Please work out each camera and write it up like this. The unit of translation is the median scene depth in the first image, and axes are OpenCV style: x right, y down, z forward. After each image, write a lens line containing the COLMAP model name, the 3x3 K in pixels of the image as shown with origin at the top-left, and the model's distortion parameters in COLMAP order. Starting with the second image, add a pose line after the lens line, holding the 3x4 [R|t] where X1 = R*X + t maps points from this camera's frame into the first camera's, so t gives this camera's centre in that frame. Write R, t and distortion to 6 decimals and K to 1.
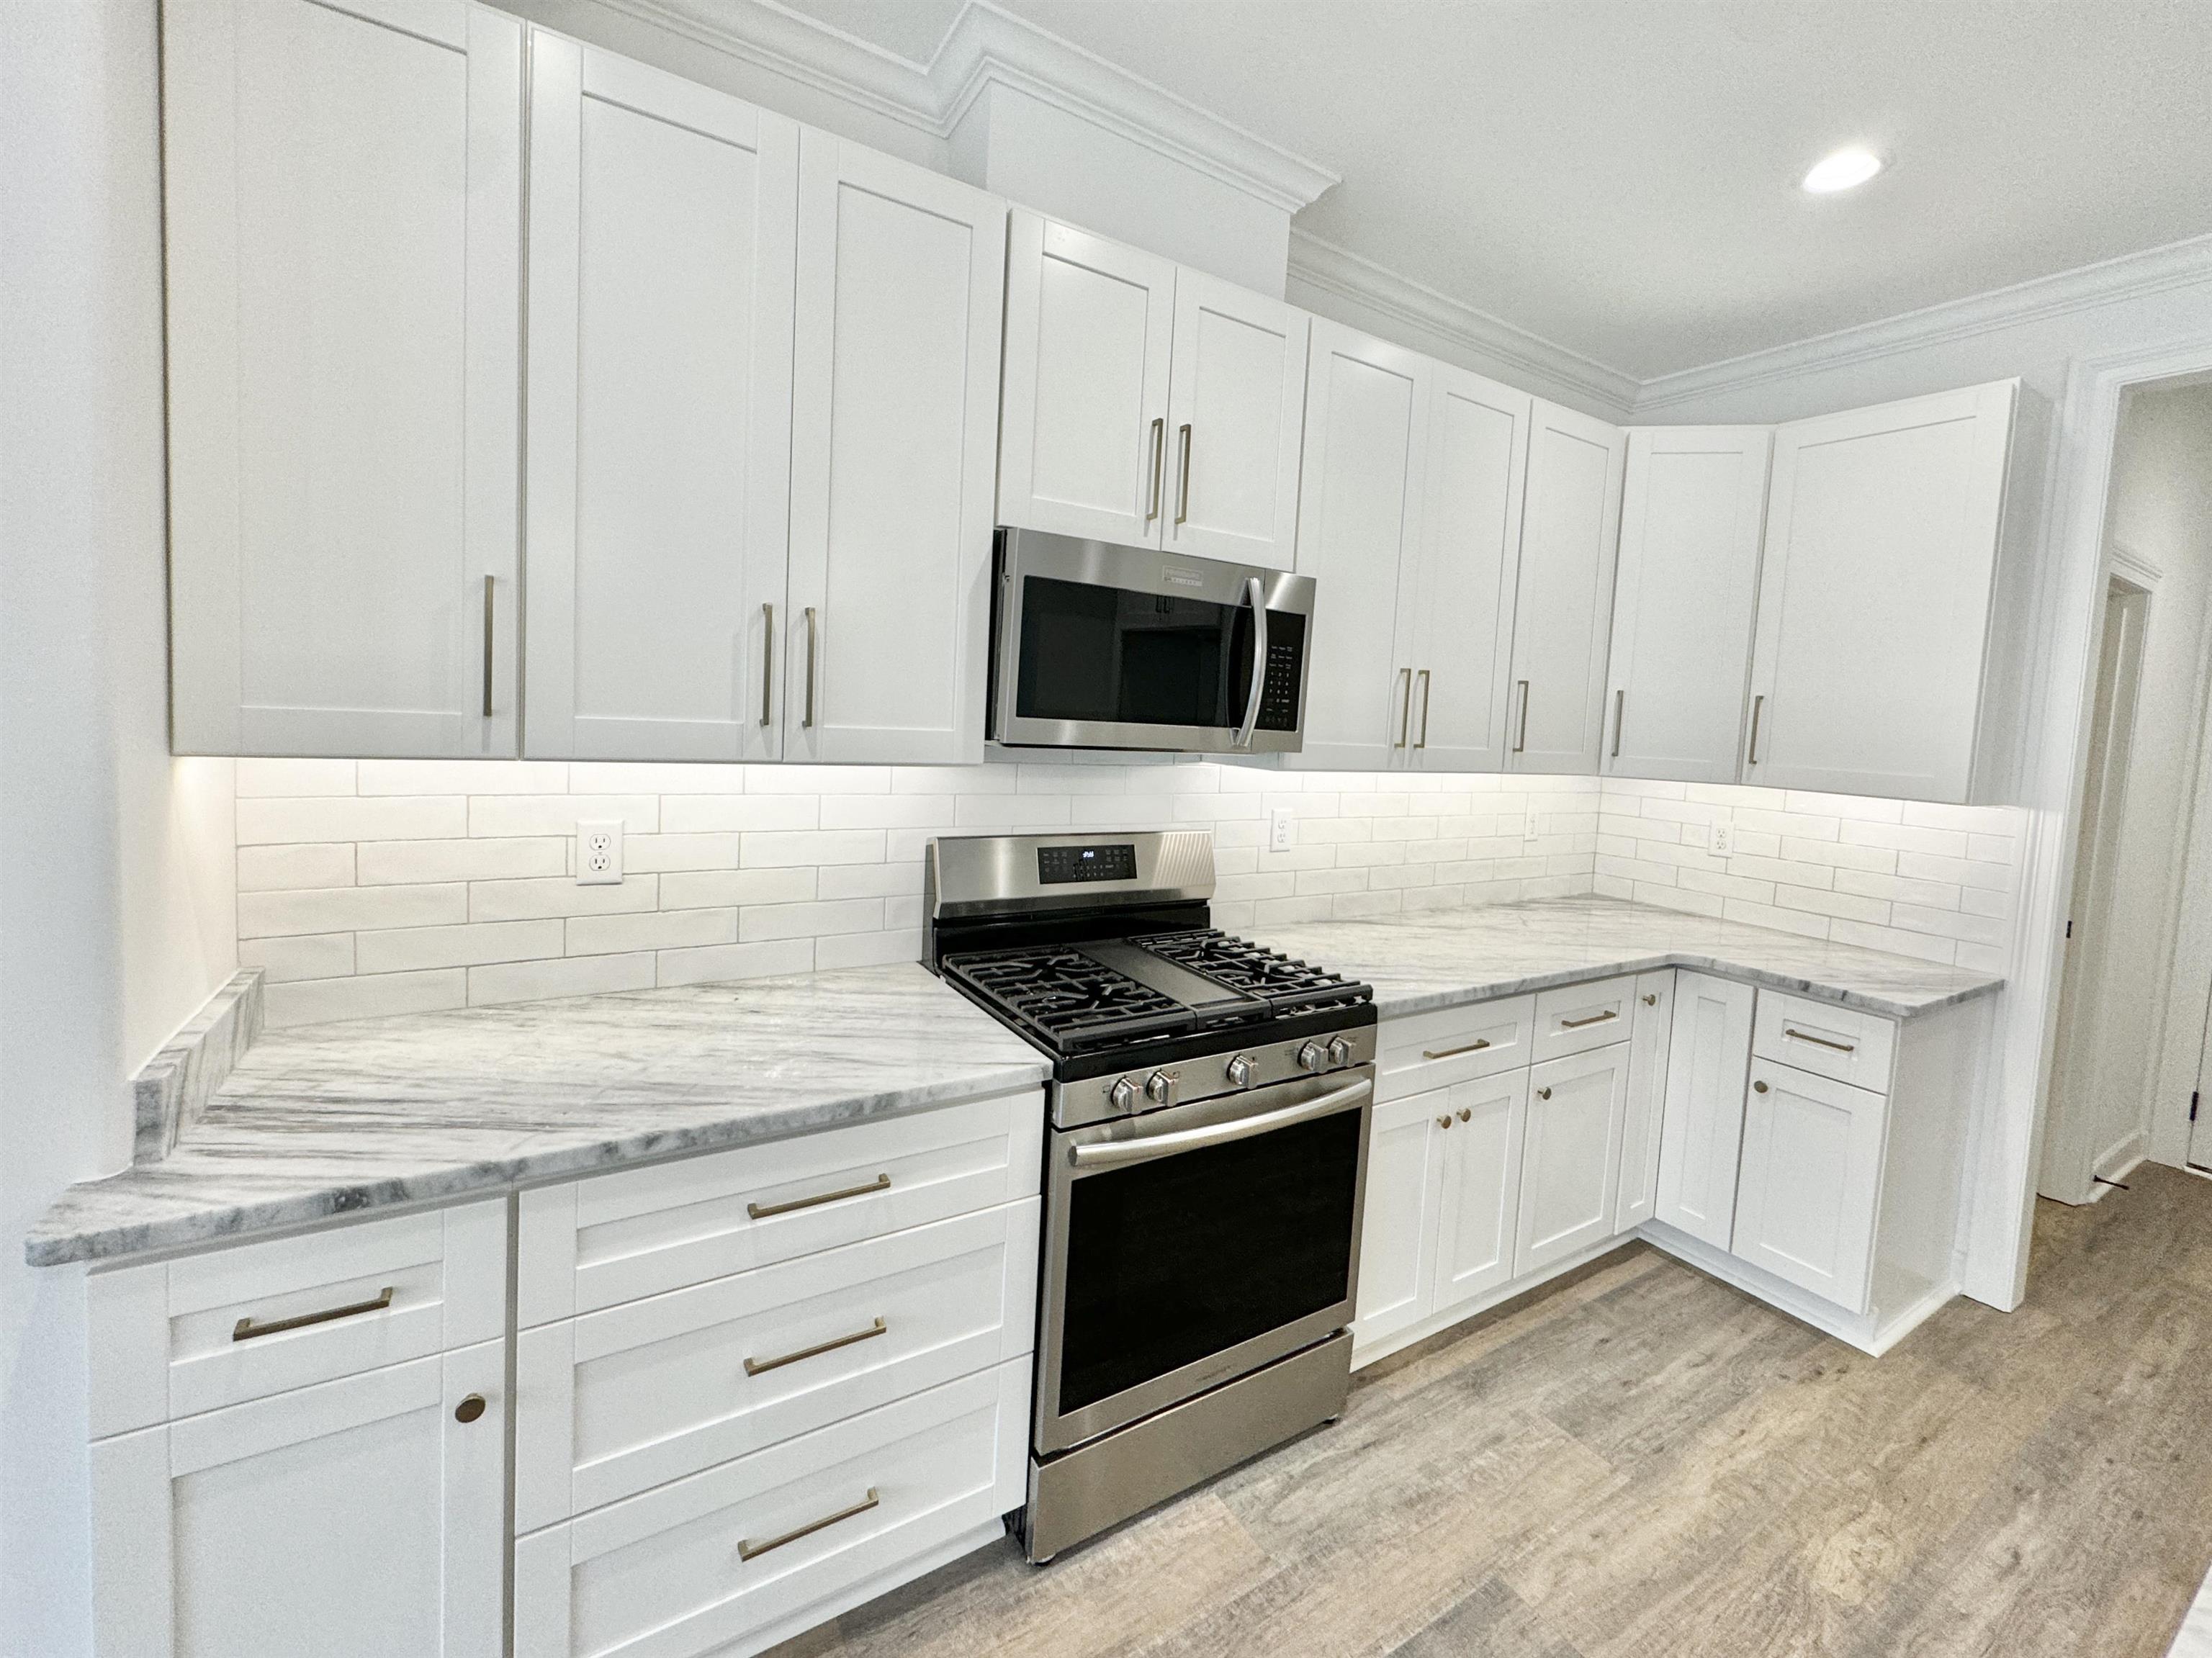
lens RADIAL K [[940.7, 0, 1120.6], [0, 940.7, 771.4], [0, 0, 1]] dist [0.000195, 0.000076]
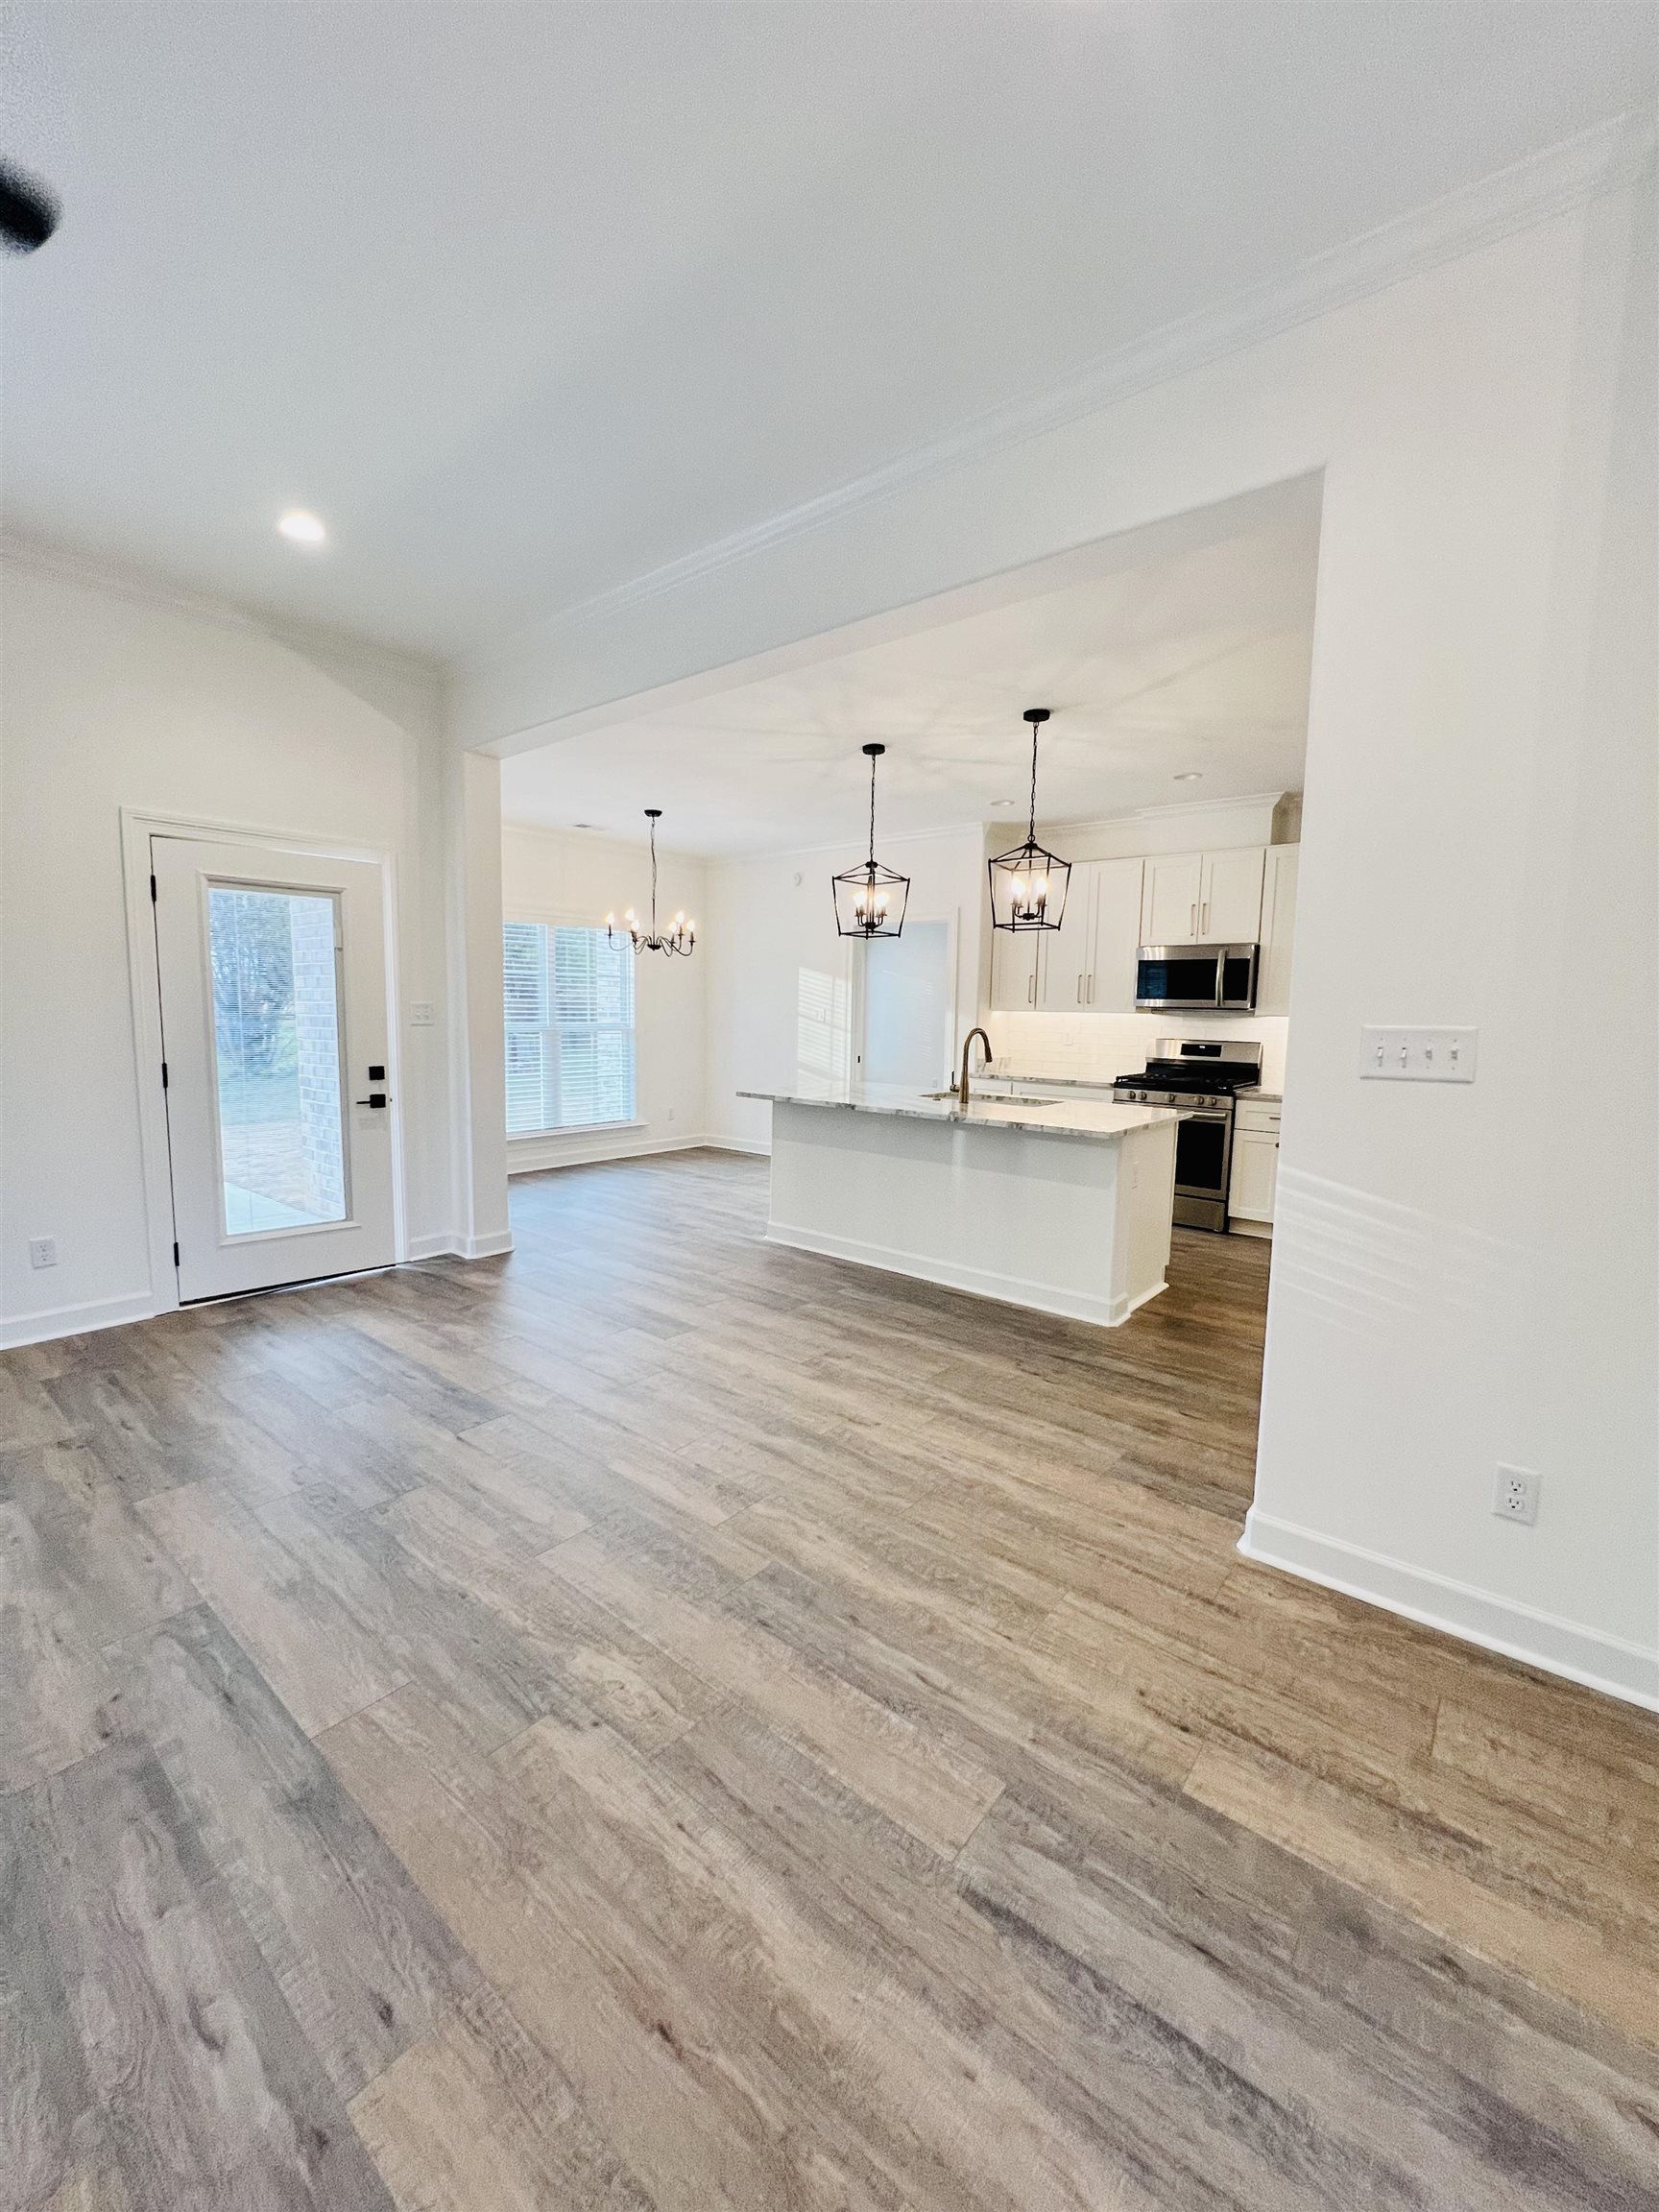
lens RADIAL K [[882.7, 0, 828.4], [0, 882.7, 1103.3], [0, 0, 1]] dist [-0.000960, 0.000305]
pose [[0.307987, 0.053729, -0.949872, 2.389781], [-0.064311, 0.997296, 0.035559, 0.258202], [0.949214, 0.050136, 0.310610, -1.010303]]
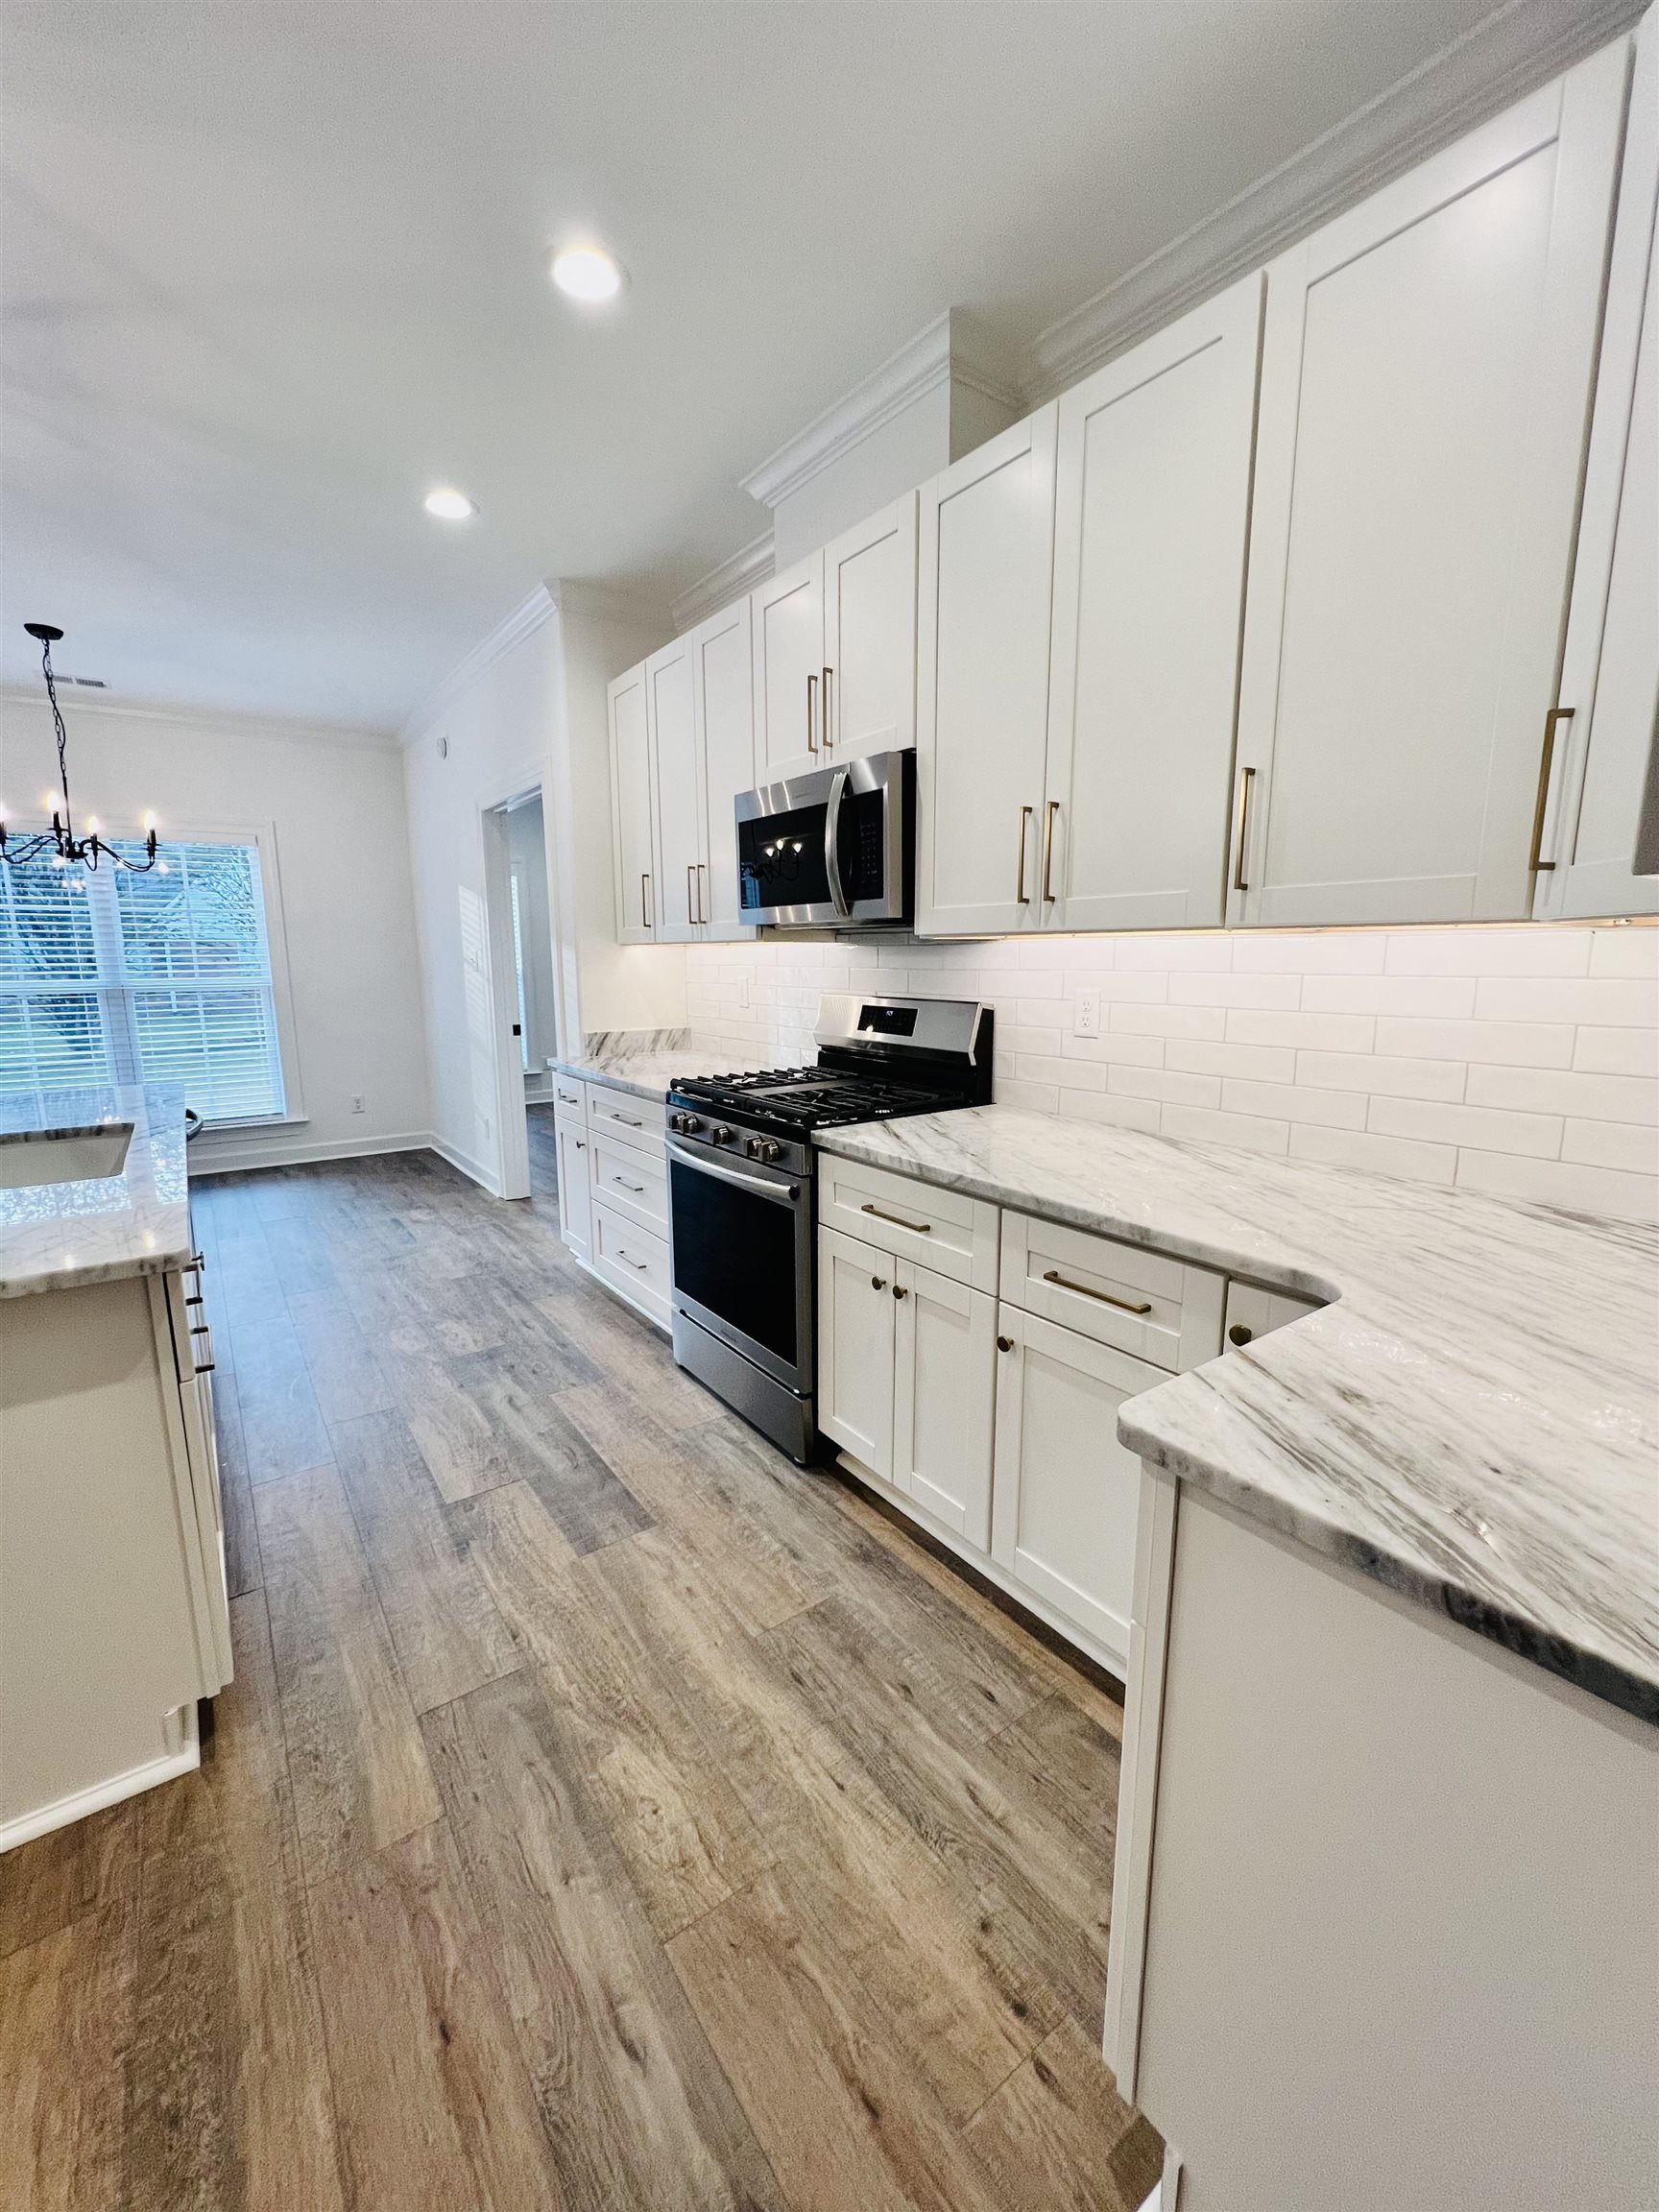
lens RADIAL K [[885.7, 0, 830.0], [0, 885.7, 1096.9], [0, 0, 1]] dist [-0.002412, 0.000177]
pose [[0.058593, 0.103510, -0.992901, 1.289756], [-0.058630, 0.993250, 0.100087, 0.092181], [0.996559, 0.052349, 0.064267, 0.913655]]
